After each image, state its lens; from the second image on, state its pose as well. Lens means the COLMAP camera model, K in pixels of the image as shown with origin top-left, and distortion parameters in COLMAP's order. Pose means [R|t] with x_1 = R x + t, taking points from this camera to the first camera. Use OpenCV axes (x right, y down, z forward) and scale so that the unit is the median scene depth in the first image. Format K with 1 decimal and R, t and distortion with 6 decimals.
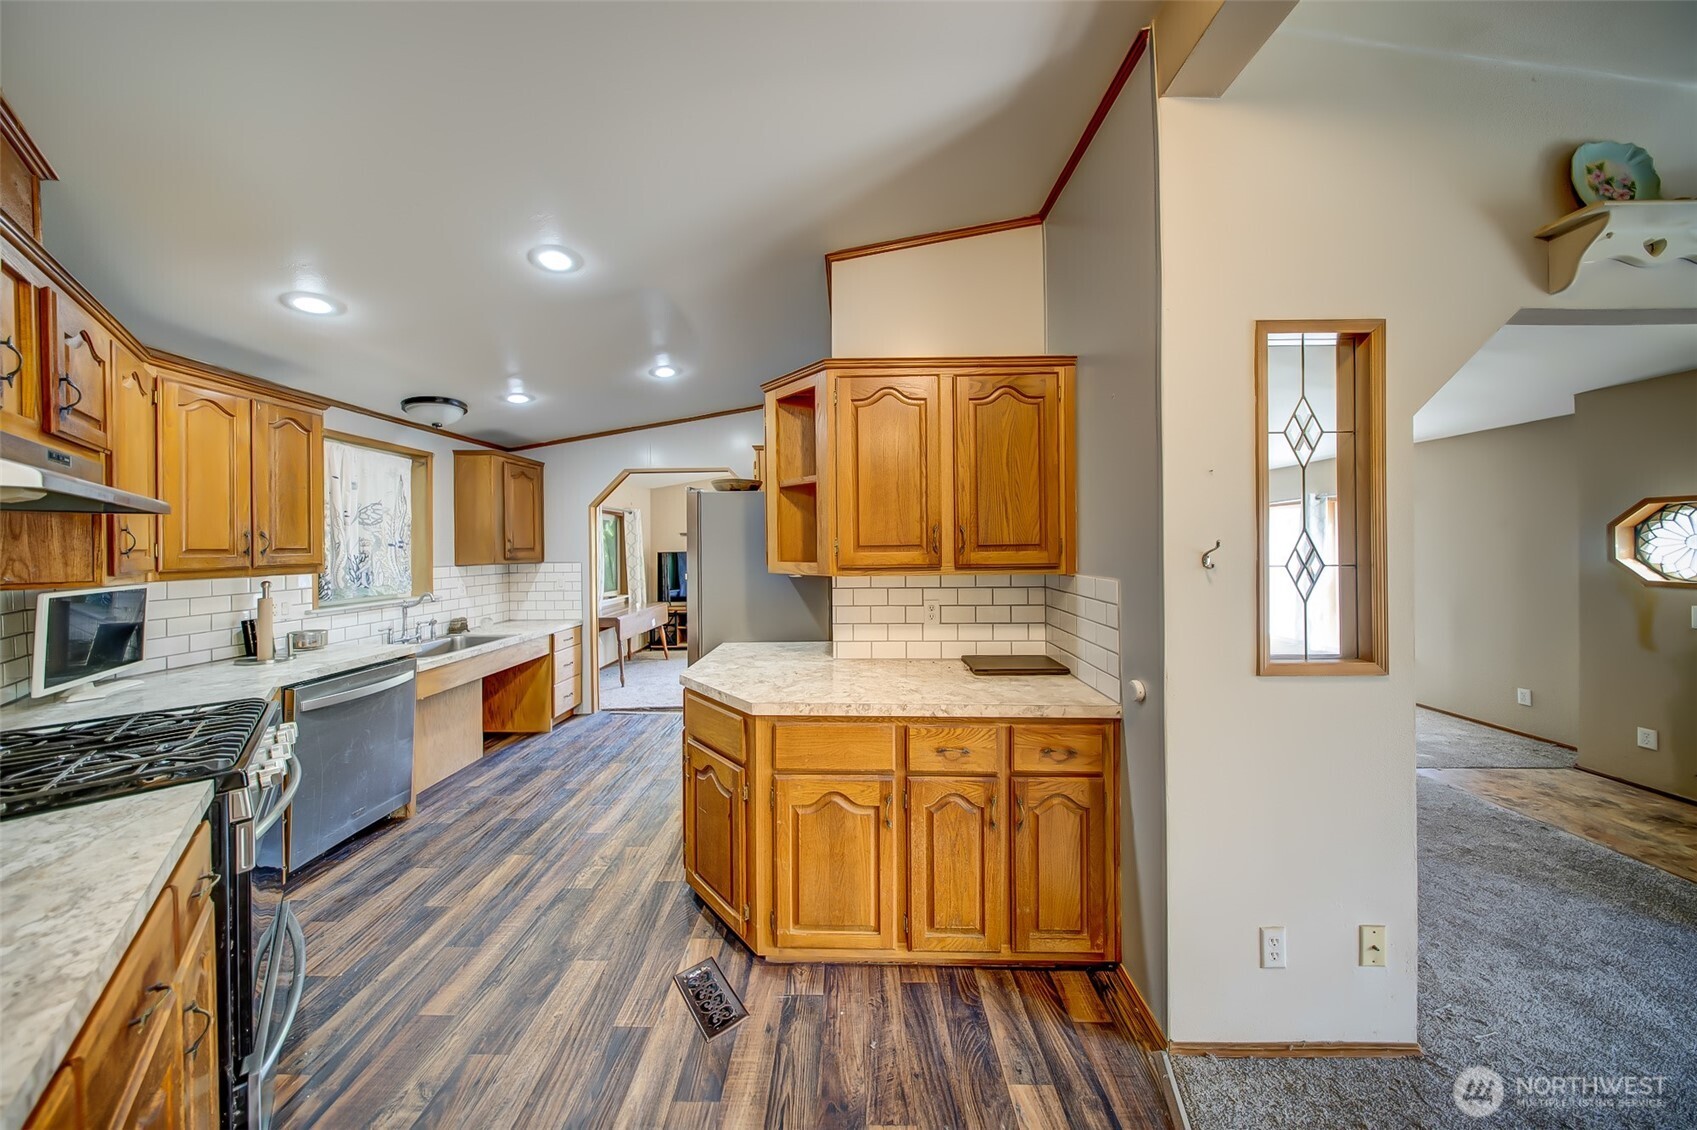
lens RADIAL K [[511.6, 0, 838.4], [0, 511.6, 553.1], [0, 0, 1]] dist [0.000793, -0.000030]
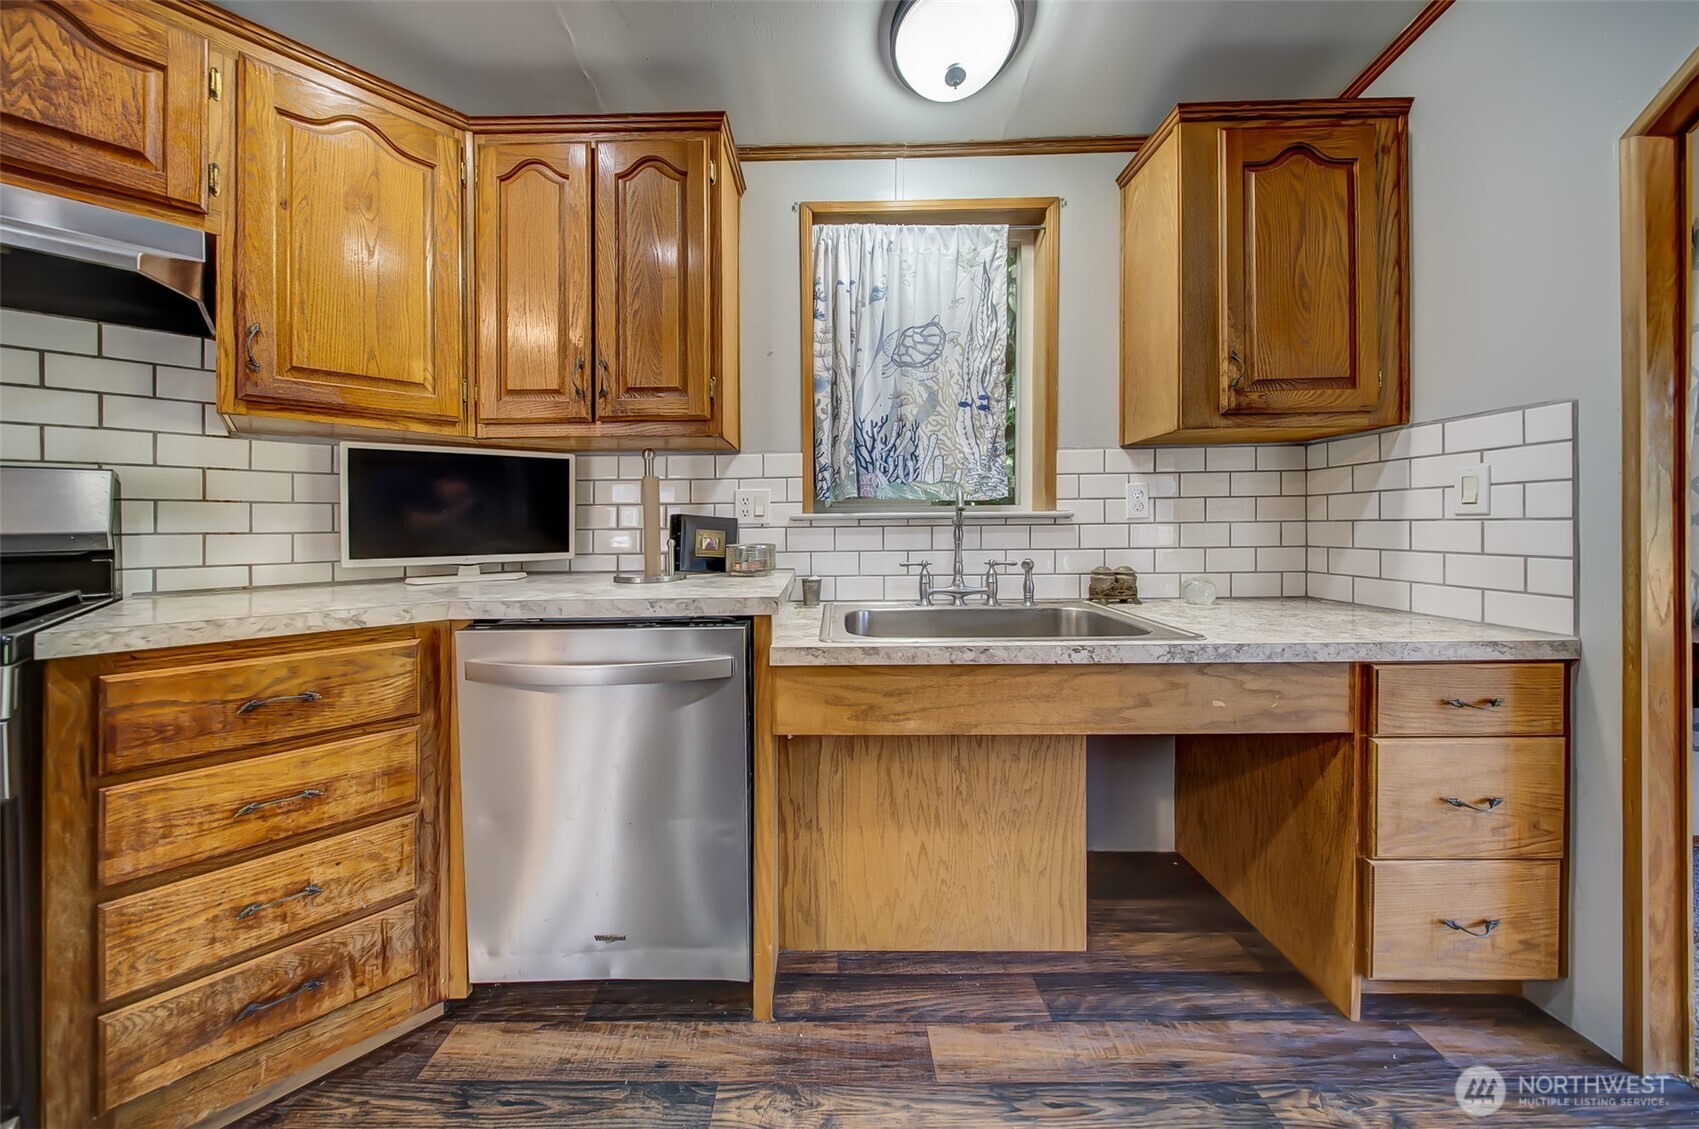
lens RADIAL K [[545.2, 0, 825.1], [0, 545.2, 530.1], [0, 0, 1]] dist [-0.005351, -0.000095]
pose [[0.004420, 0.013500, -0.999899, -0.415308], [-0.000678, 0.999909, 0.013497, 0.126111], [0.999990, 0.000619, 0.004429, 1.068649]]
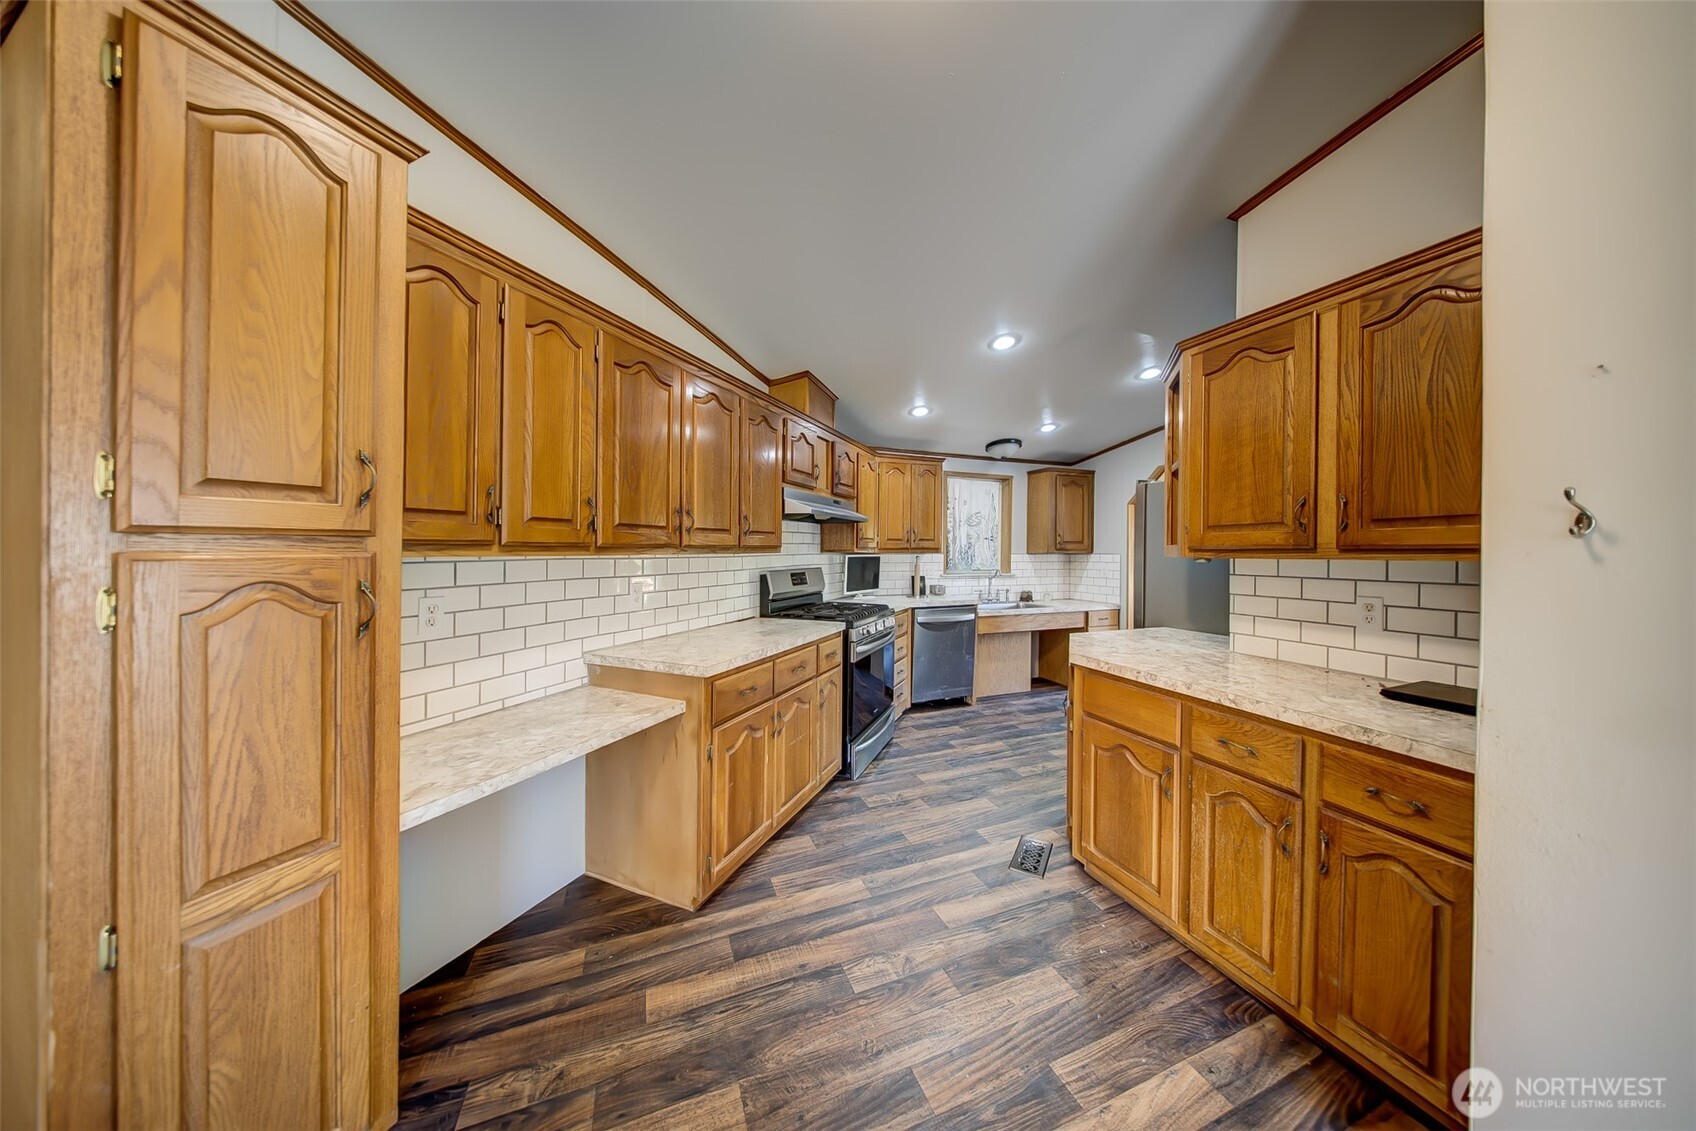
lens RADIAL K [[505.7, 0, 850.8], [0, 505.7, 562.0], [0, 0, 1]] dist [-0.000610, -0.000071]
pose [[0.396090, 0.030385, -0.917709, 0.479611], [-0.018198, 0.999516, 0.025239, 0.030080], [0.918031, 0.006704, 0.396451, 0.005352]]
